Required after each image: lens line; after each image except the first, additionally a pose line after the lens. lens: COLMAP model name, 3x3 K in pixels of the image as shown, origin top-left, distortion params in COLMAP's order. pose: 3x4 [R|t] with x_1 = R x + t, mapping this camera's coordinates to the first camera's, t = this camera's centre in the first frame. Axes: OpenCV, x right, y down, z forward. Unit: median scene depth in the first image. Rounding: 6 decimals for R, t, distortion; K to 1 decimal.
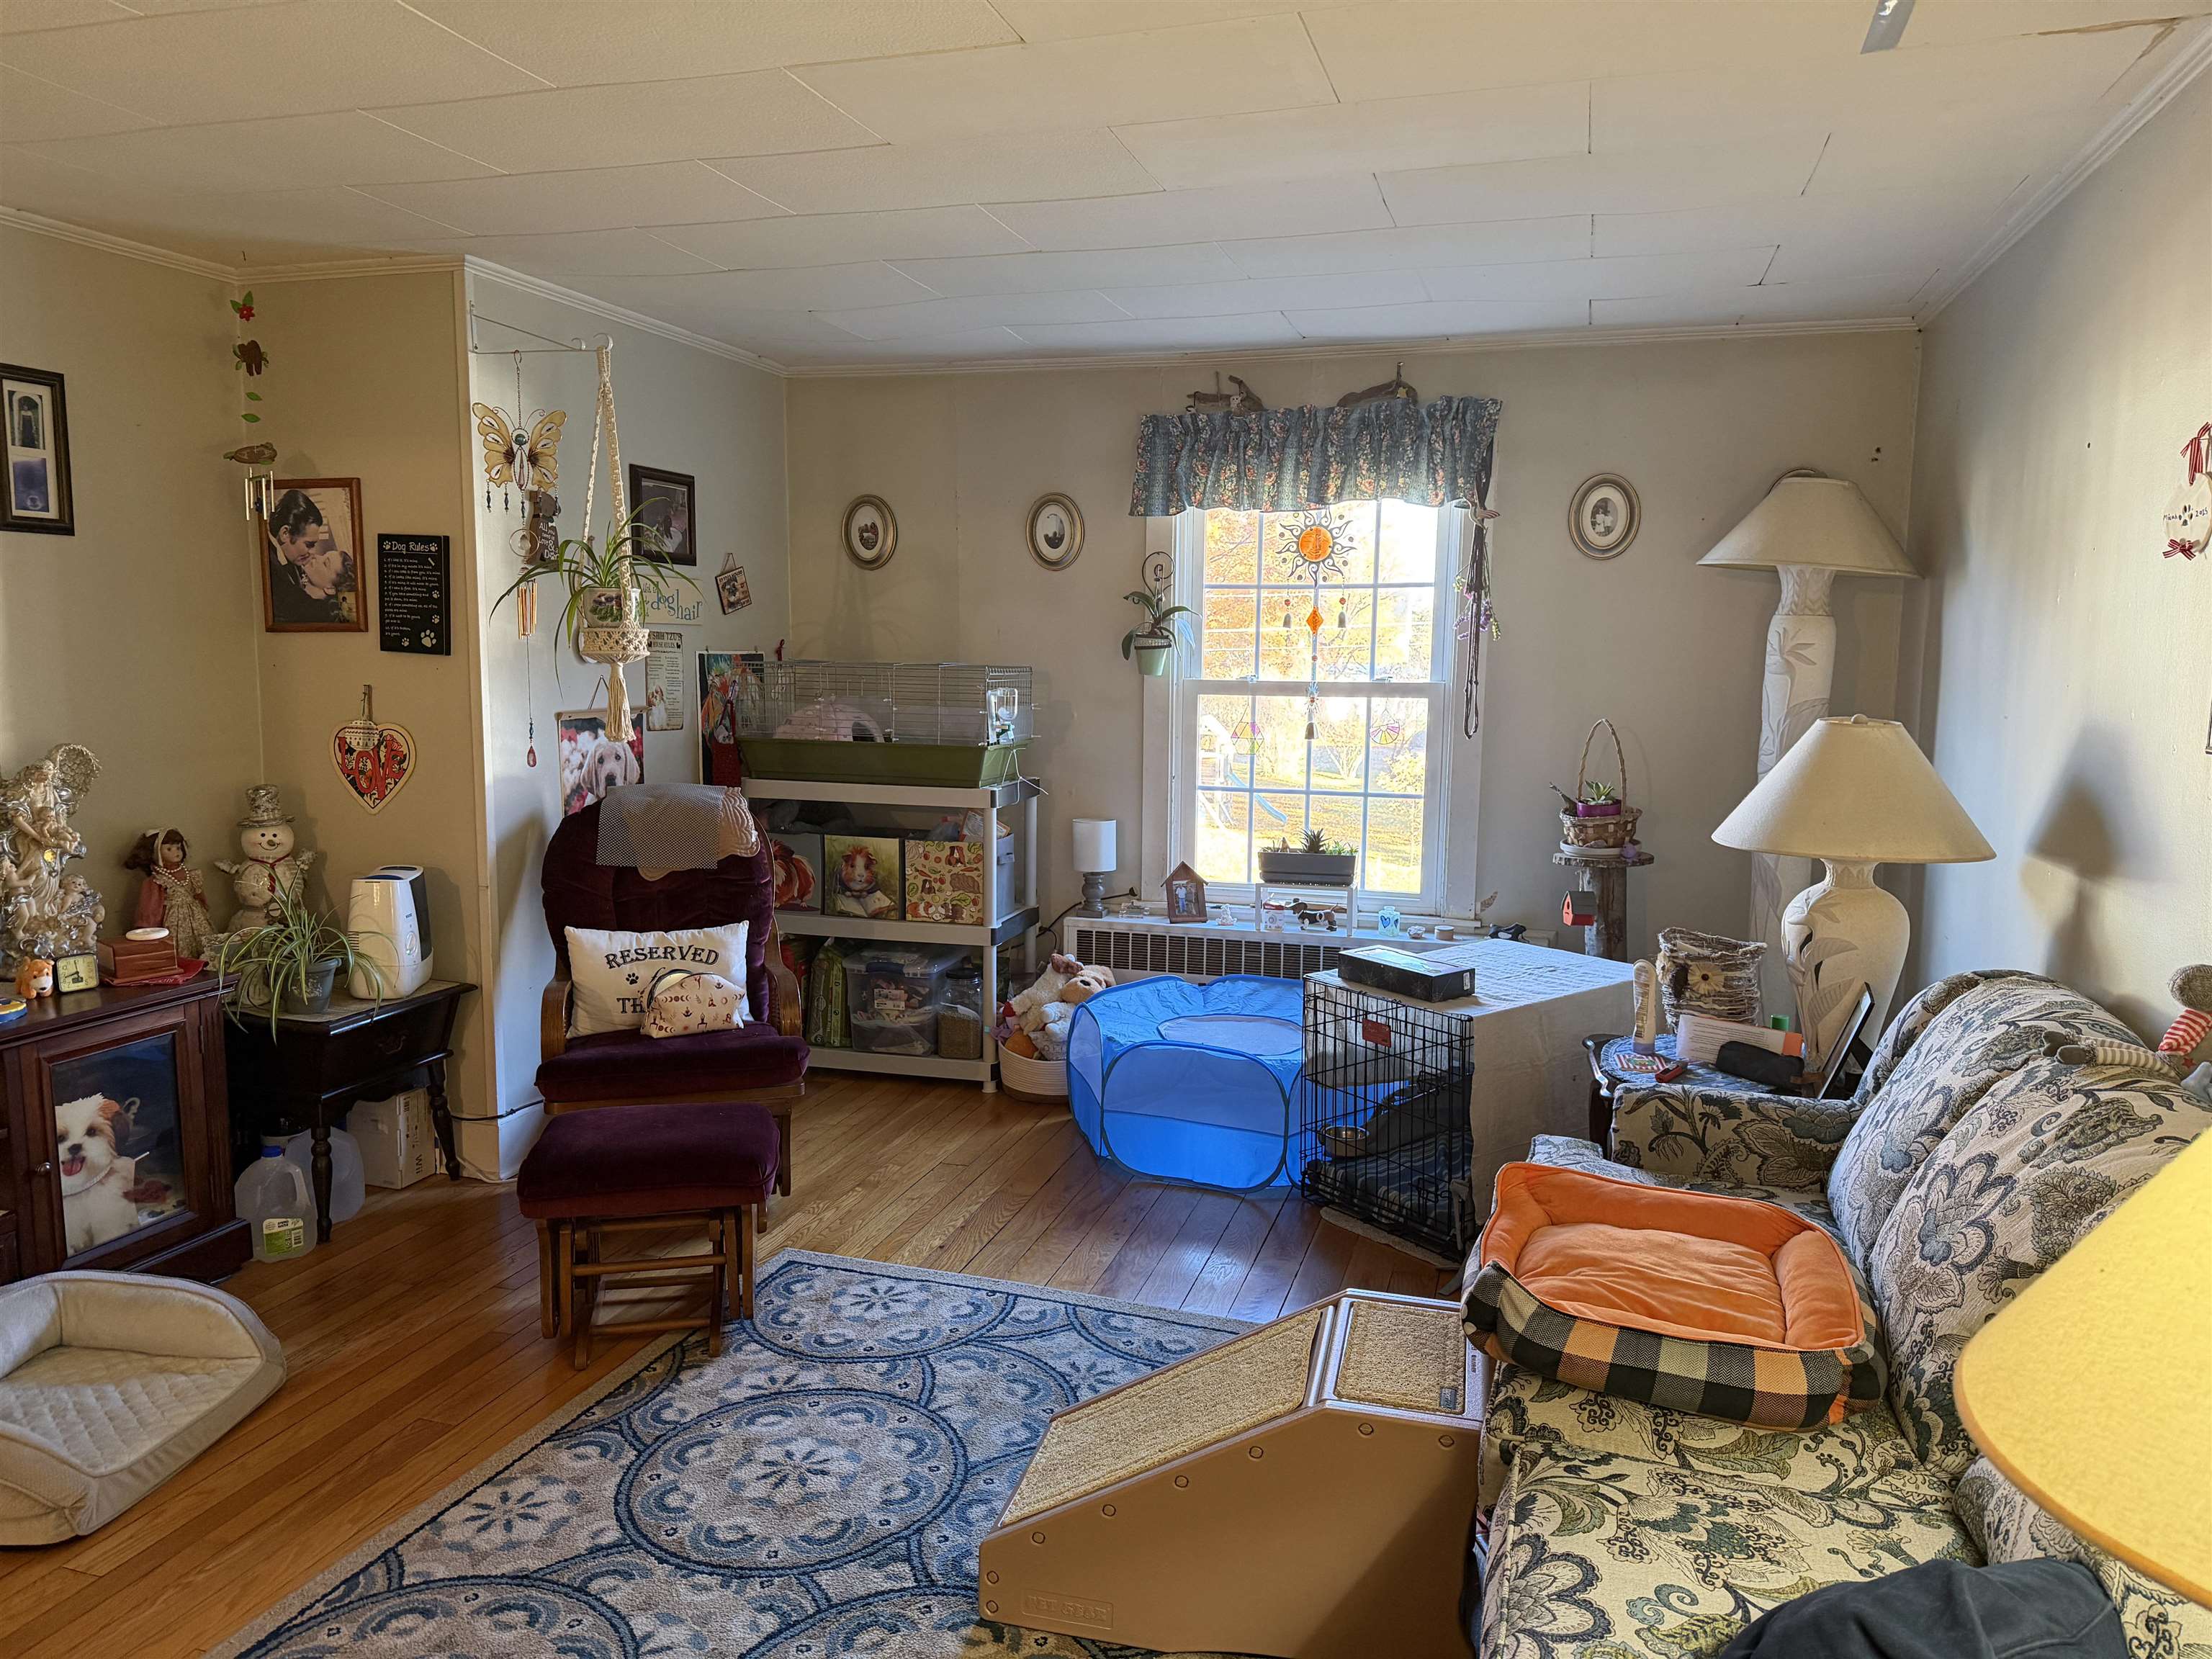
lens RADIAL K [[1582.7, 0, 1104.6], [0, 1582.7, 809.5], [0, 0, 1]] dist [0.032158, -0.060678]
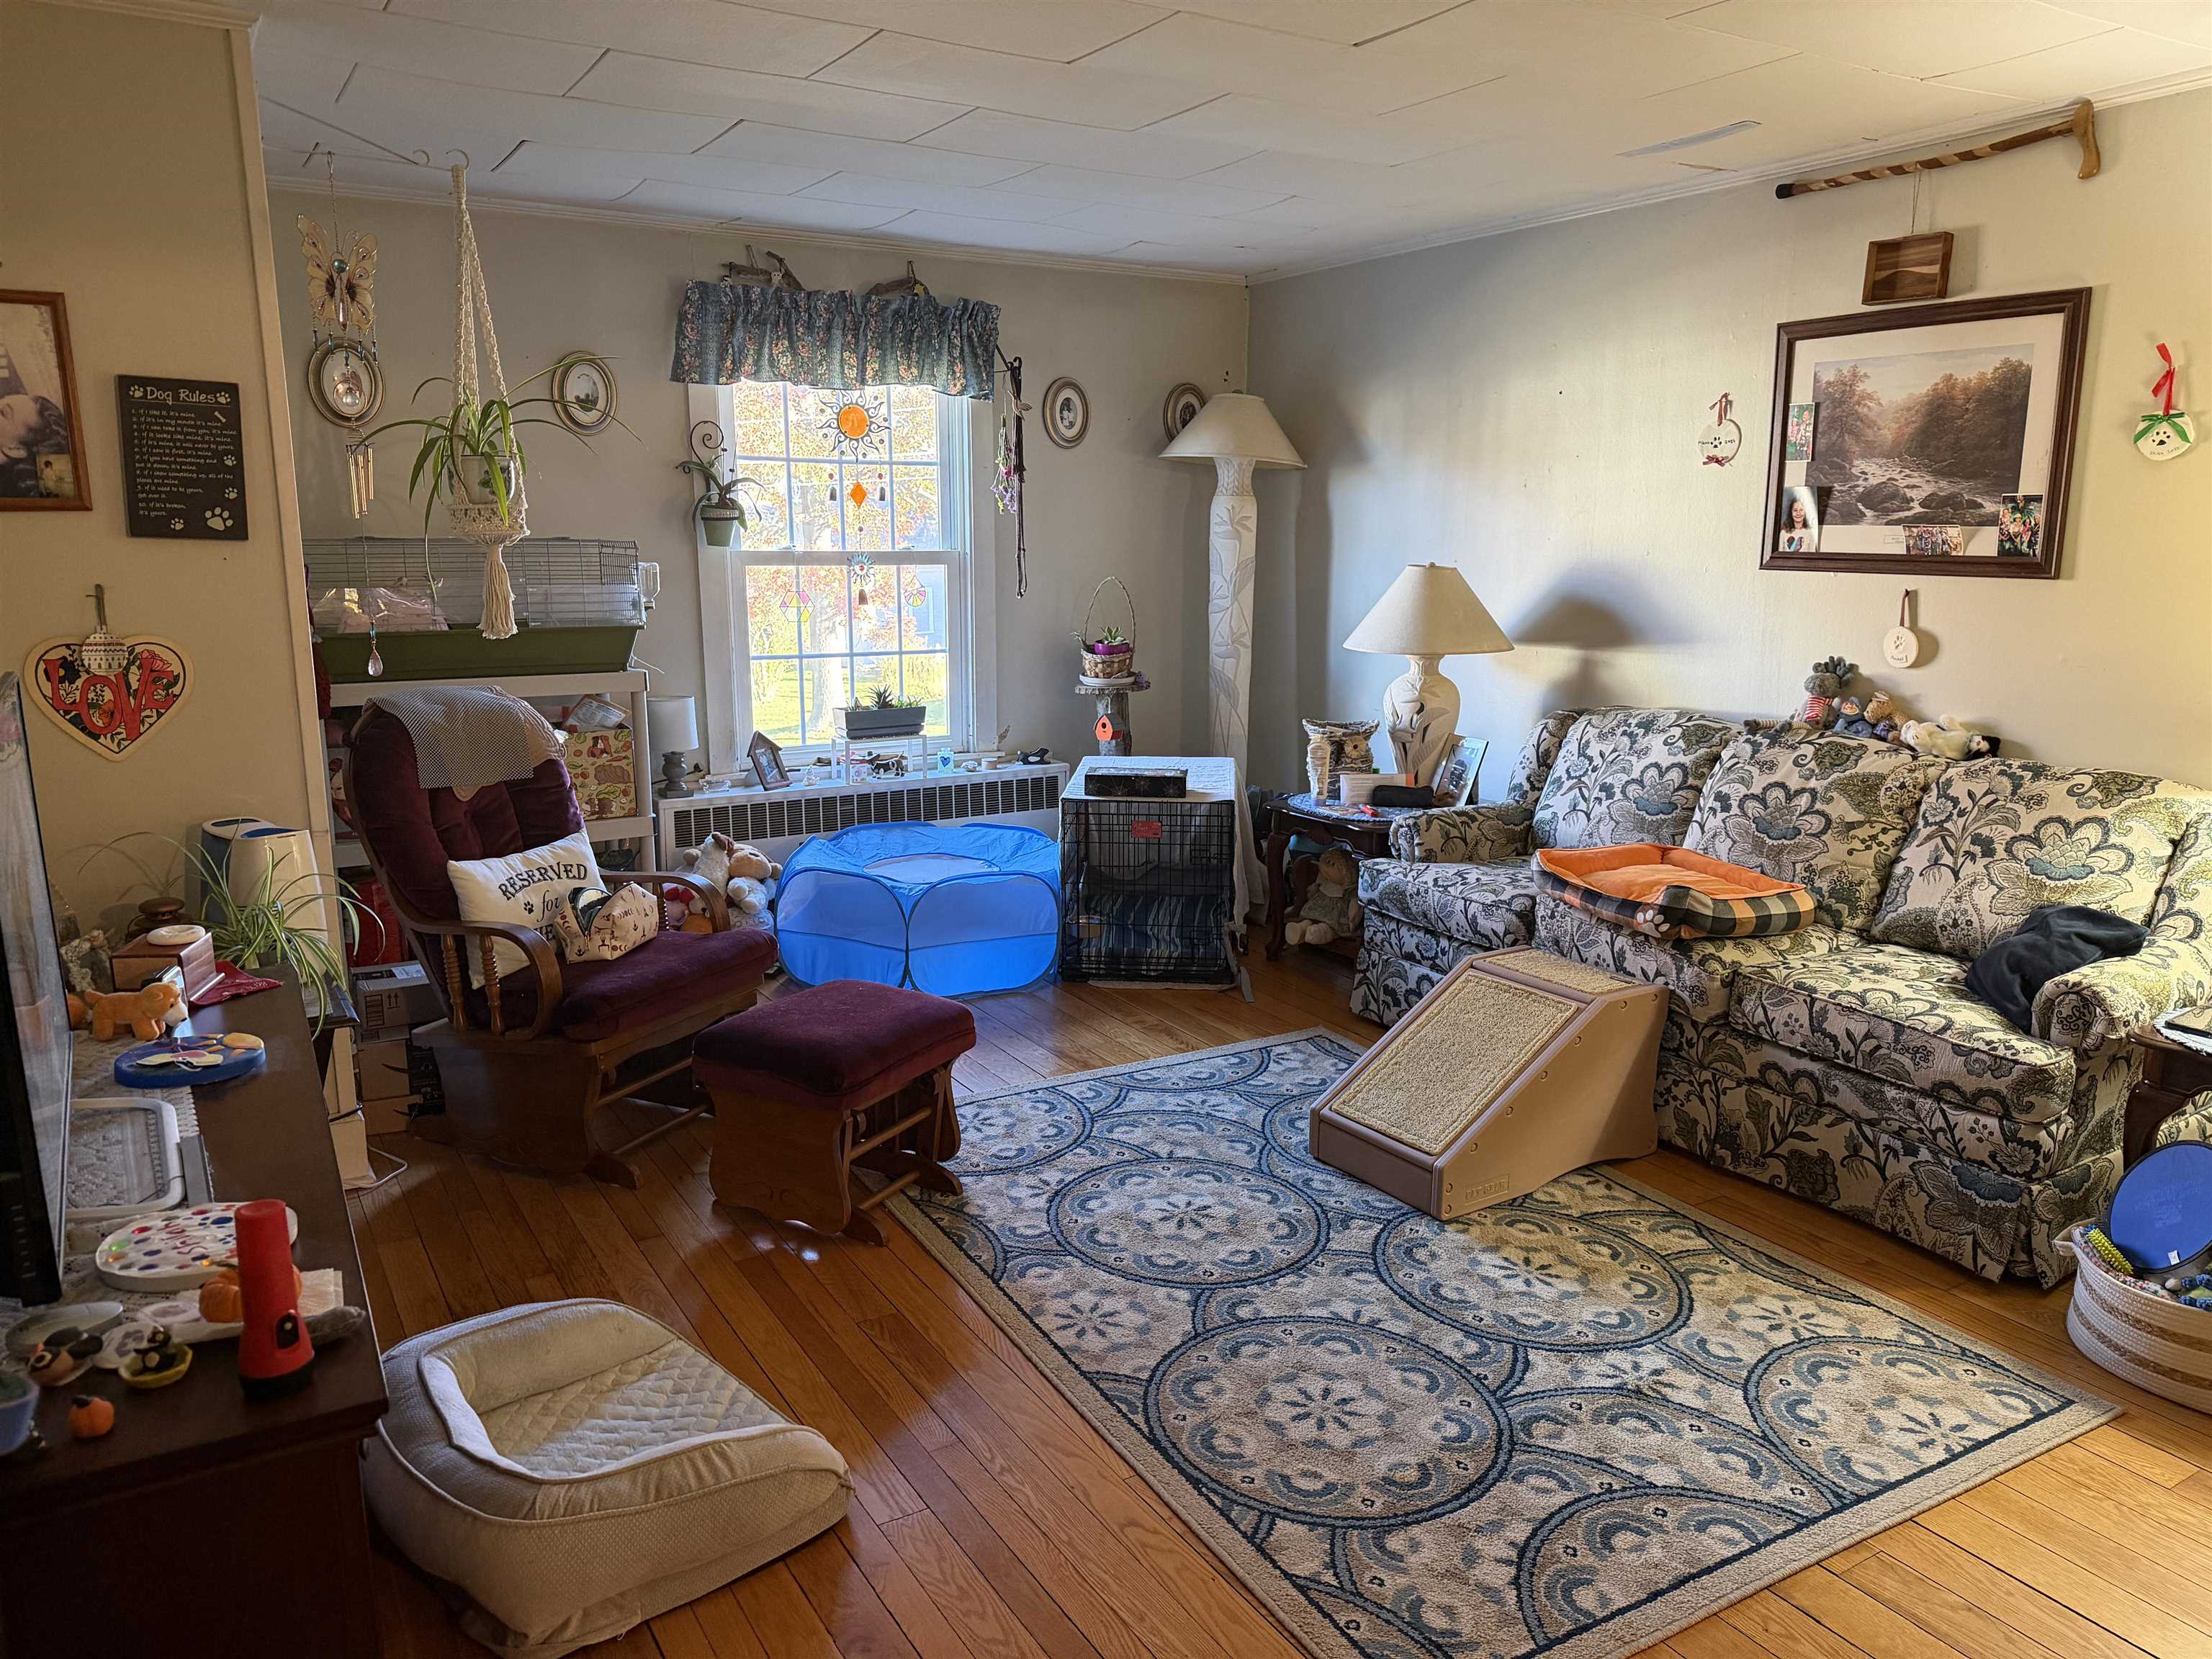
lens RADIAL K [[1582.7, 0, 1095.2], [0, 1582.7, 841.0], [0, 0, 1]] dist [0.032158, -0.060678]
pose [[0.660241, -0.158297, 0.734183, -0.706951], [0.085613, 0.987027, 0.135823, -0.021871], [-0.746159, -0.026820, 0.665228, 0.171200]]
